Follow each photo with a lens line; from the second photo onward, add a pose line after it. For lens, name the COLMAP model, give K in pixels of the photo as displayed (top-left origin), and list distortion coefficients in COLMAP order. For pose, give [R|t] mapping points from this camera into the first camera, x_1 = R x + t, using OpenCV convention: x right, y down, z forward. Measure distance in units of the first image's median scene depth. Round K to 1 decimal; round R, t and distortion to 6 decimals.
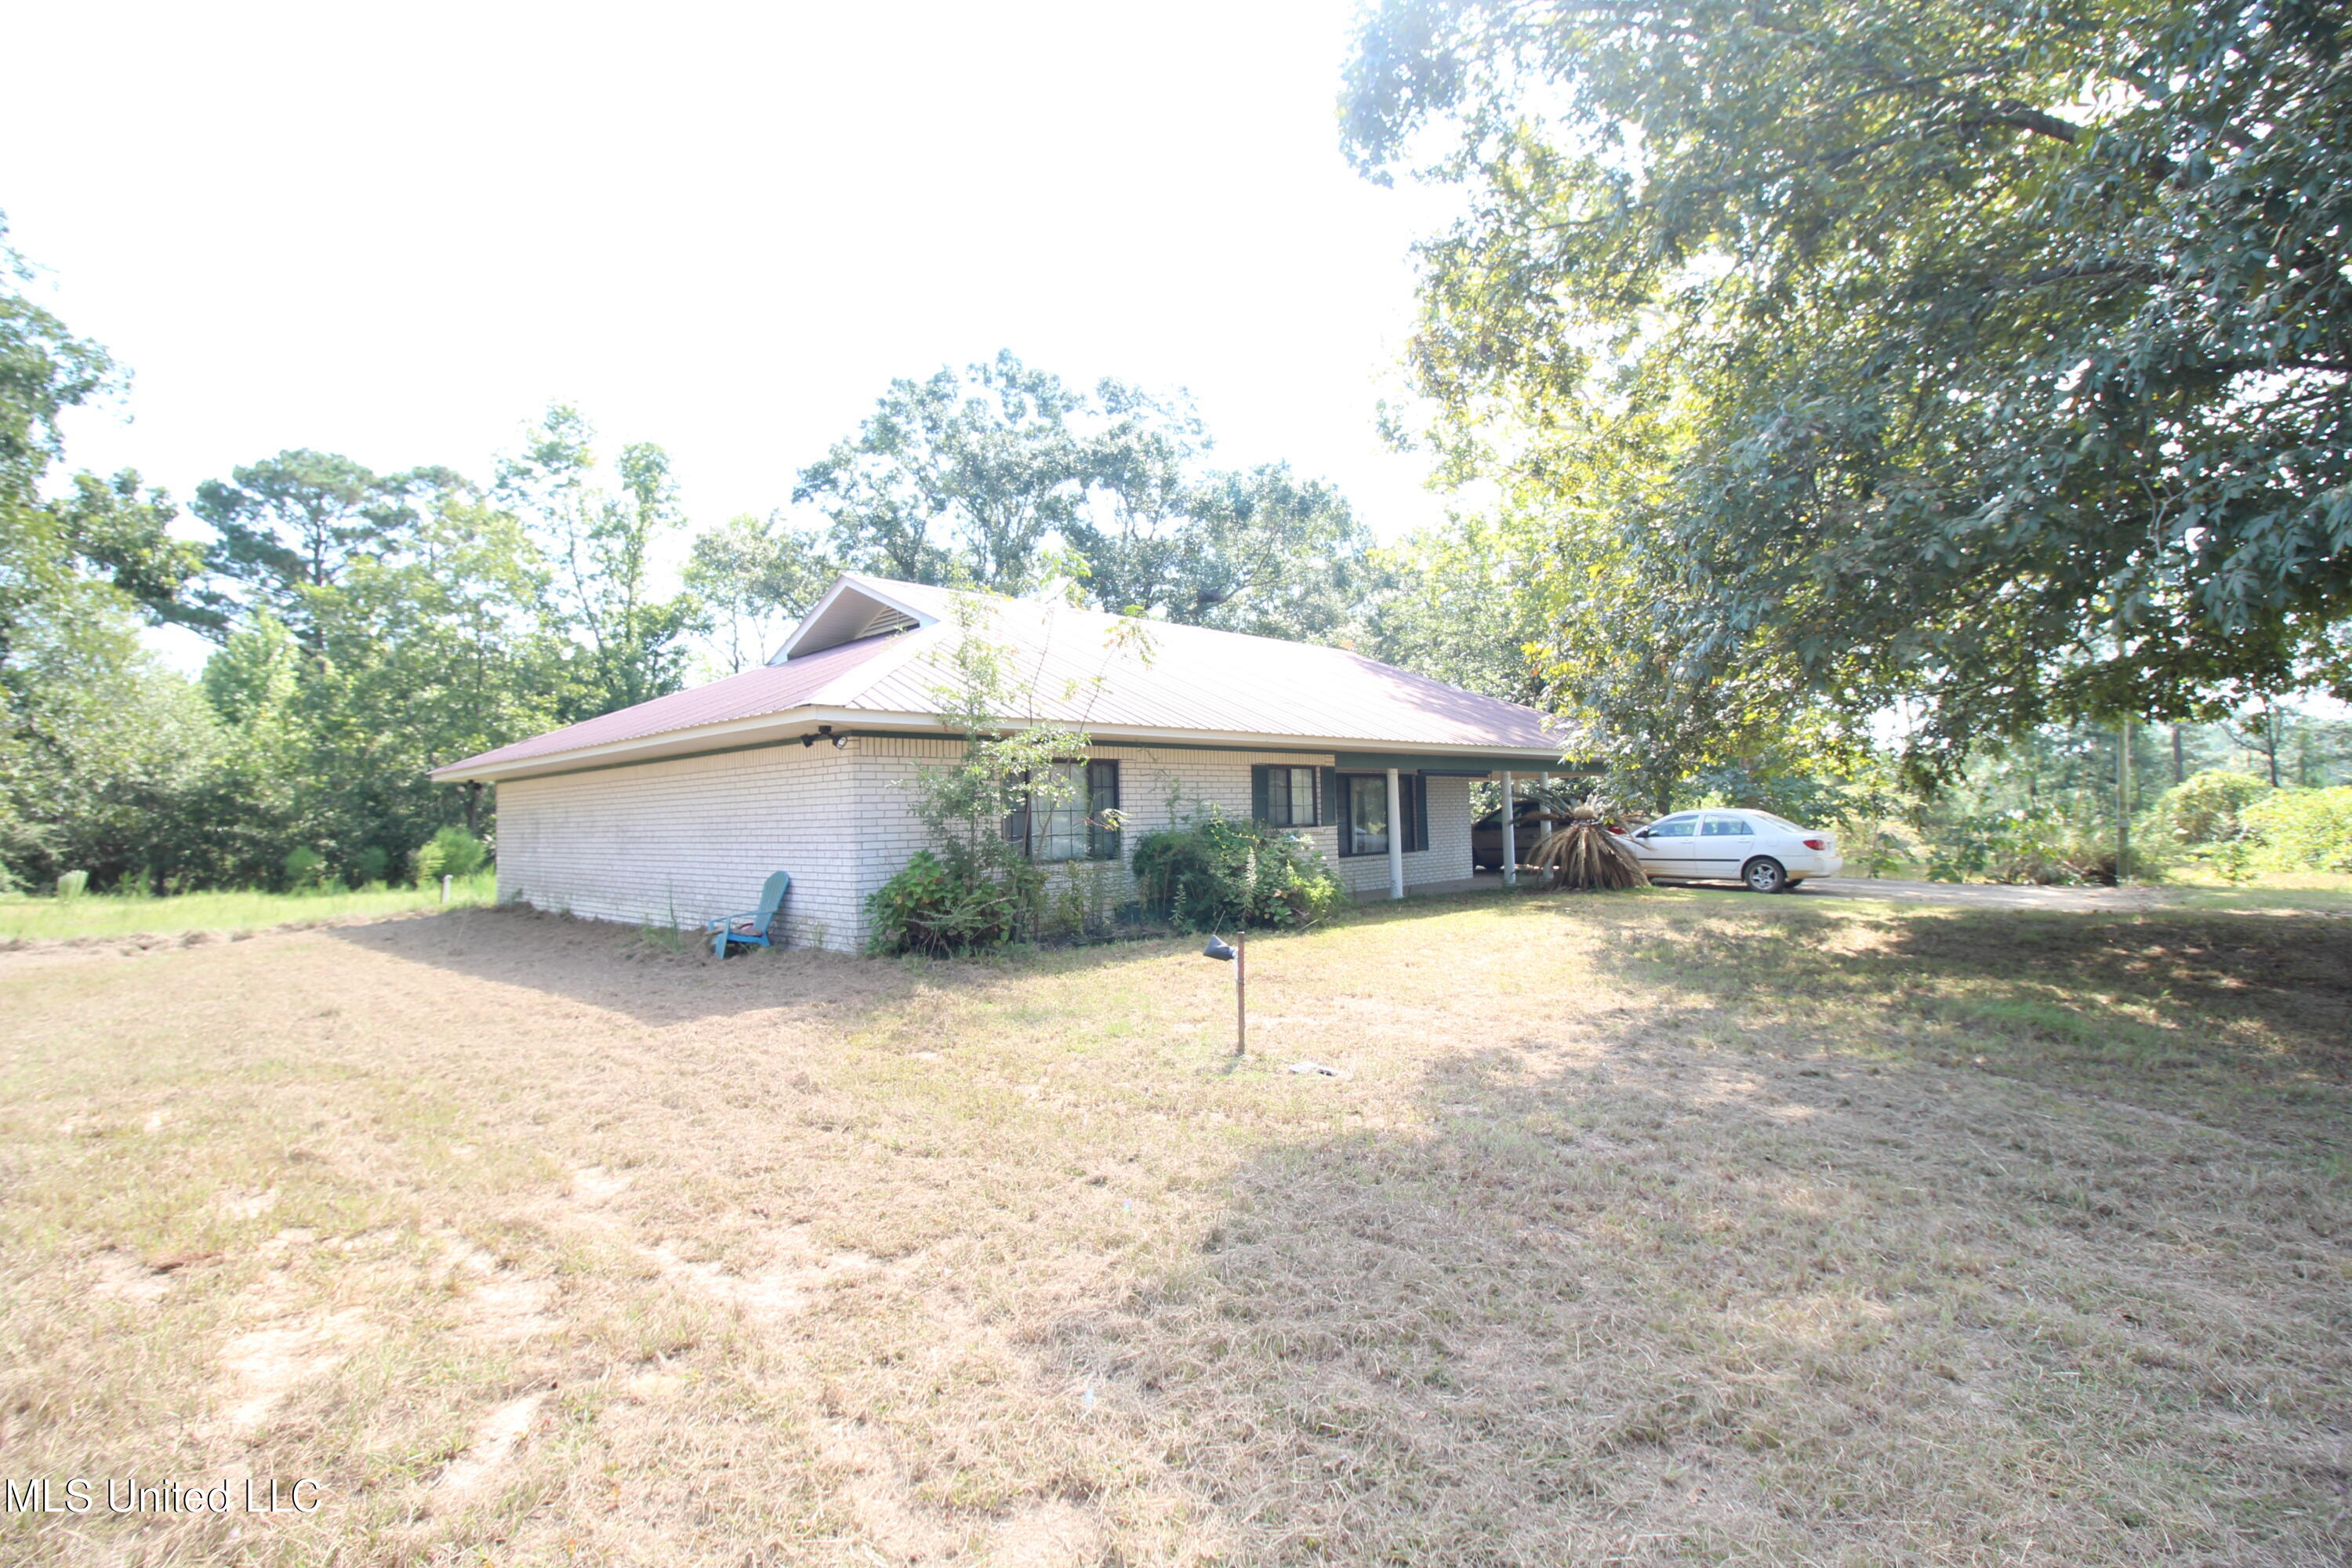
lens RADIAL K [[1088.2, 0, 1176.0], [0, 1088.2, 784.0], [0, 0, 1]] dist [-0.003527, -0.000553]
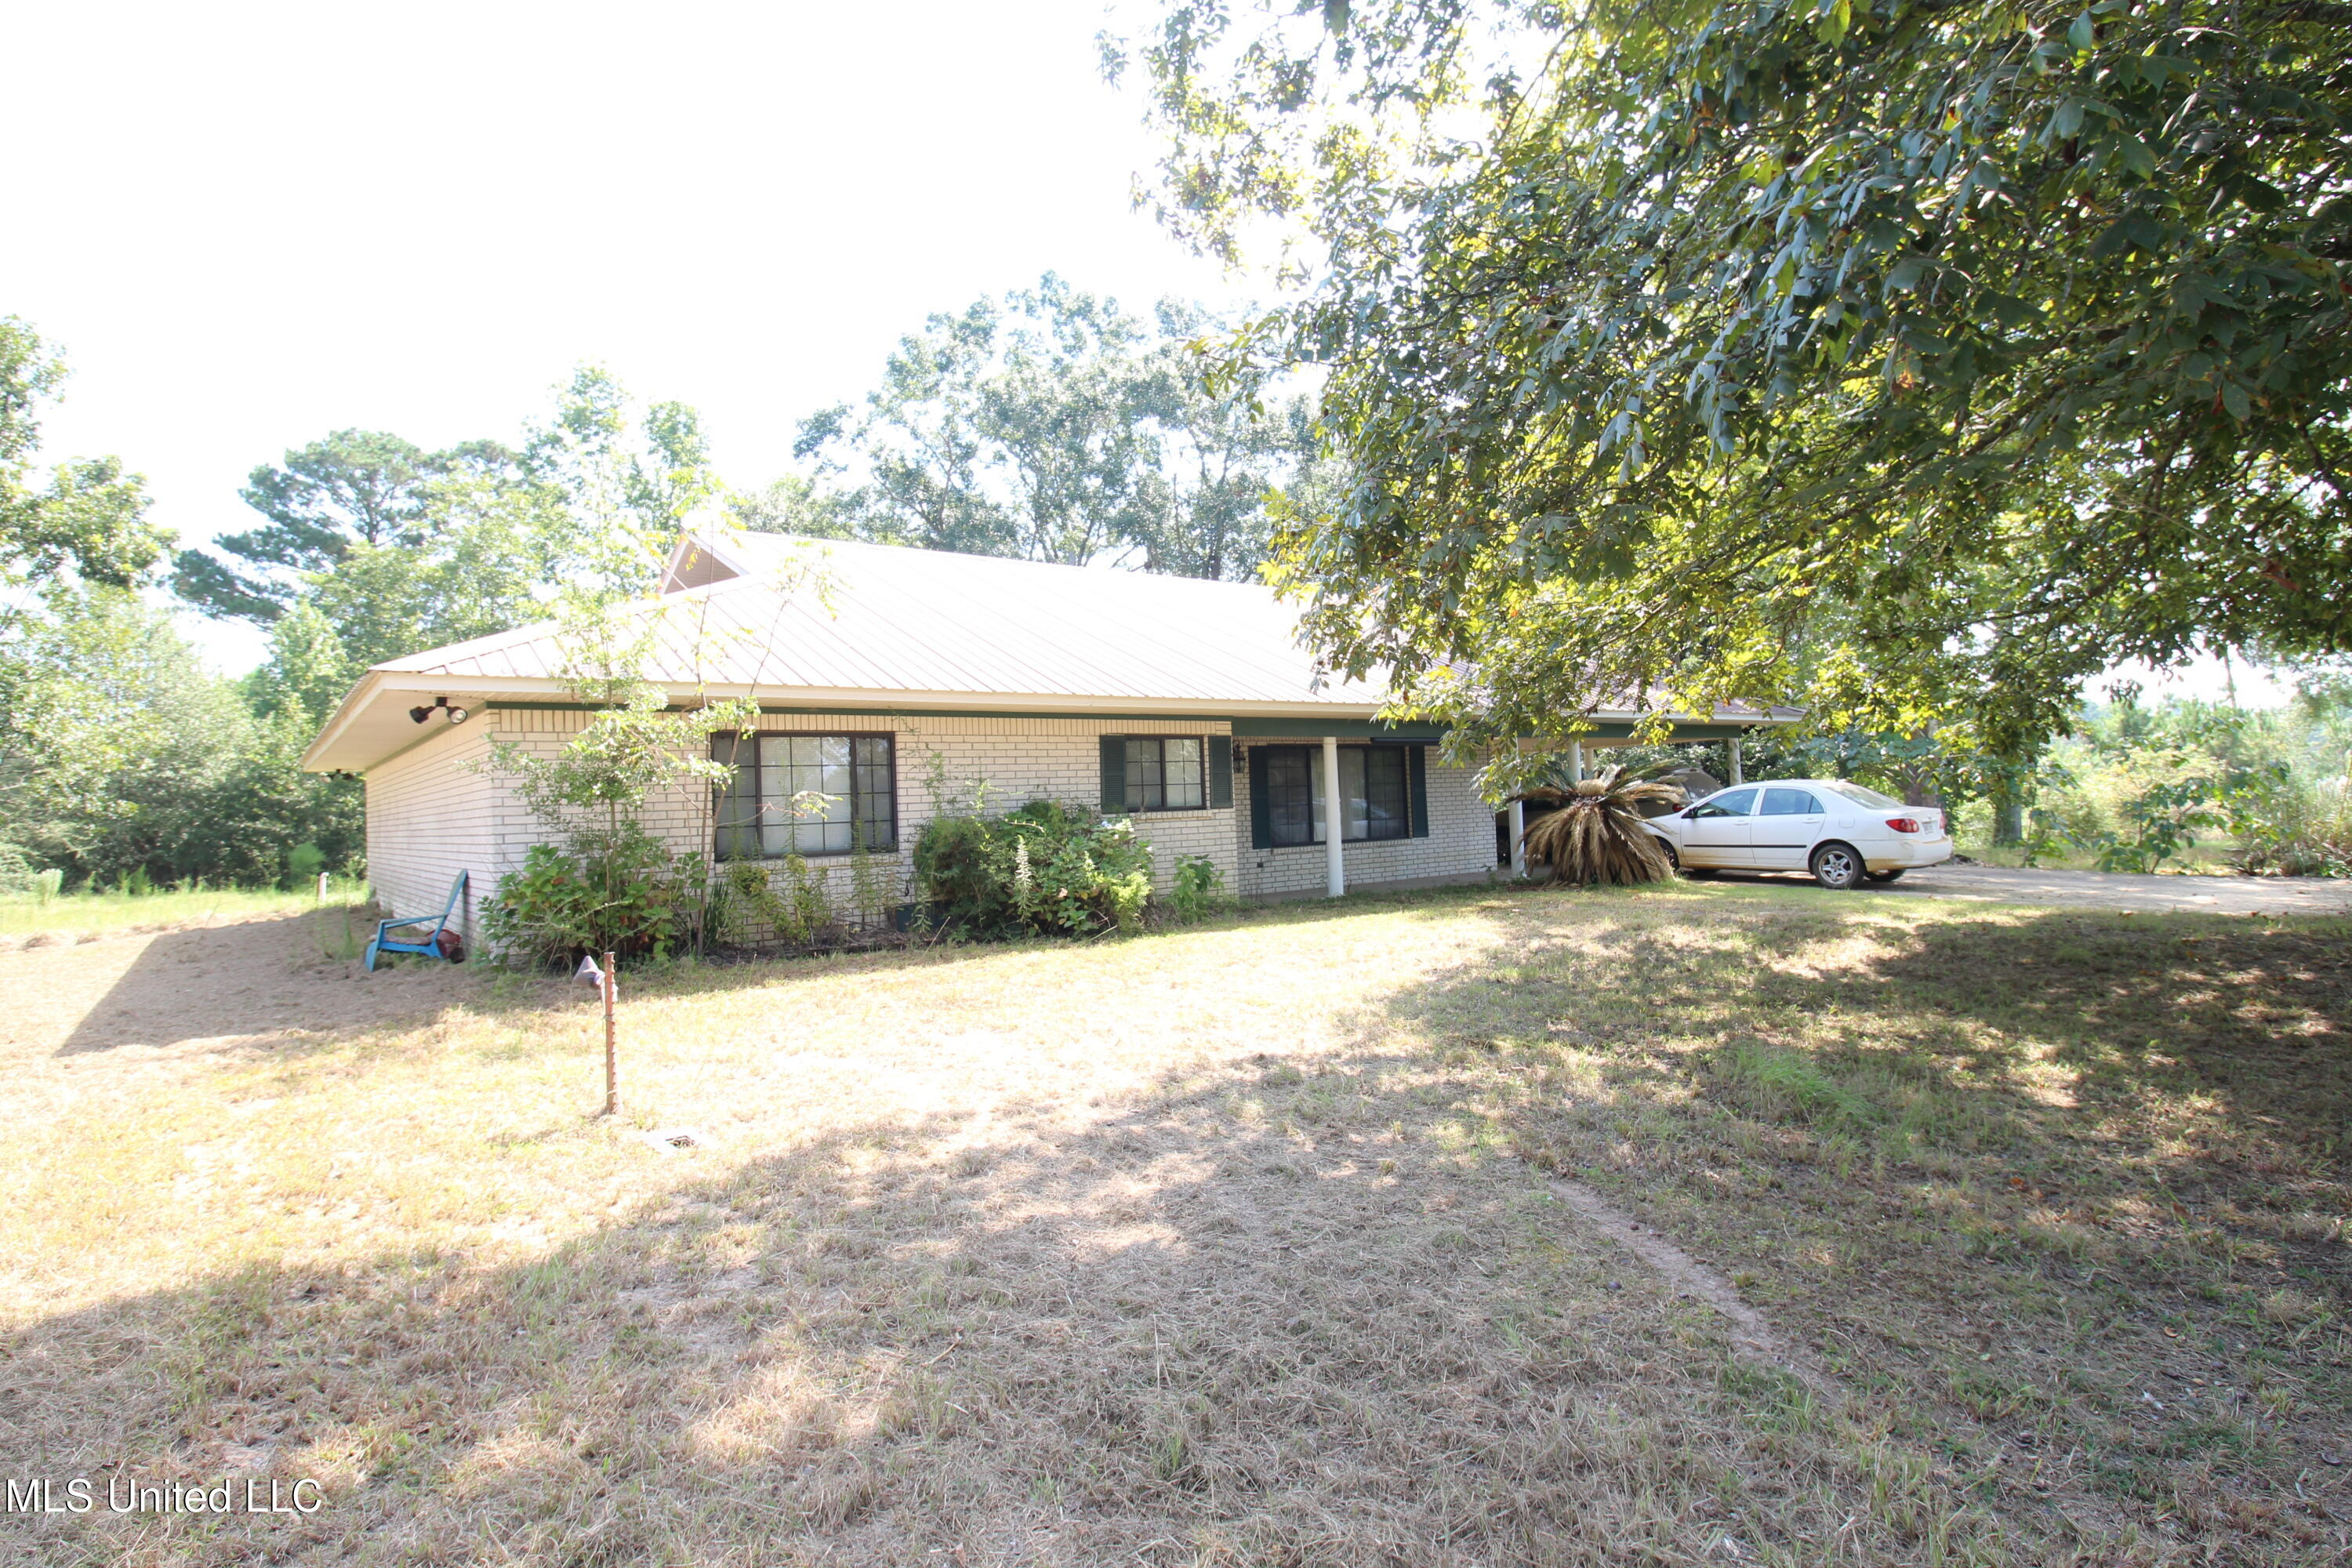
lens RADIAL K [[1217.7, 0, 1176.0], [0, 1217.7, 784.0], [0, 0, 1]] dist [0.001950, 0.000086]
pose [[0.990199, -0.014524, -0.138905, 0.098229], [0.016821, 0.999740, 0.015372, 0.002291], [0.138646, -0.017558, 0.990186, 0.037854]]
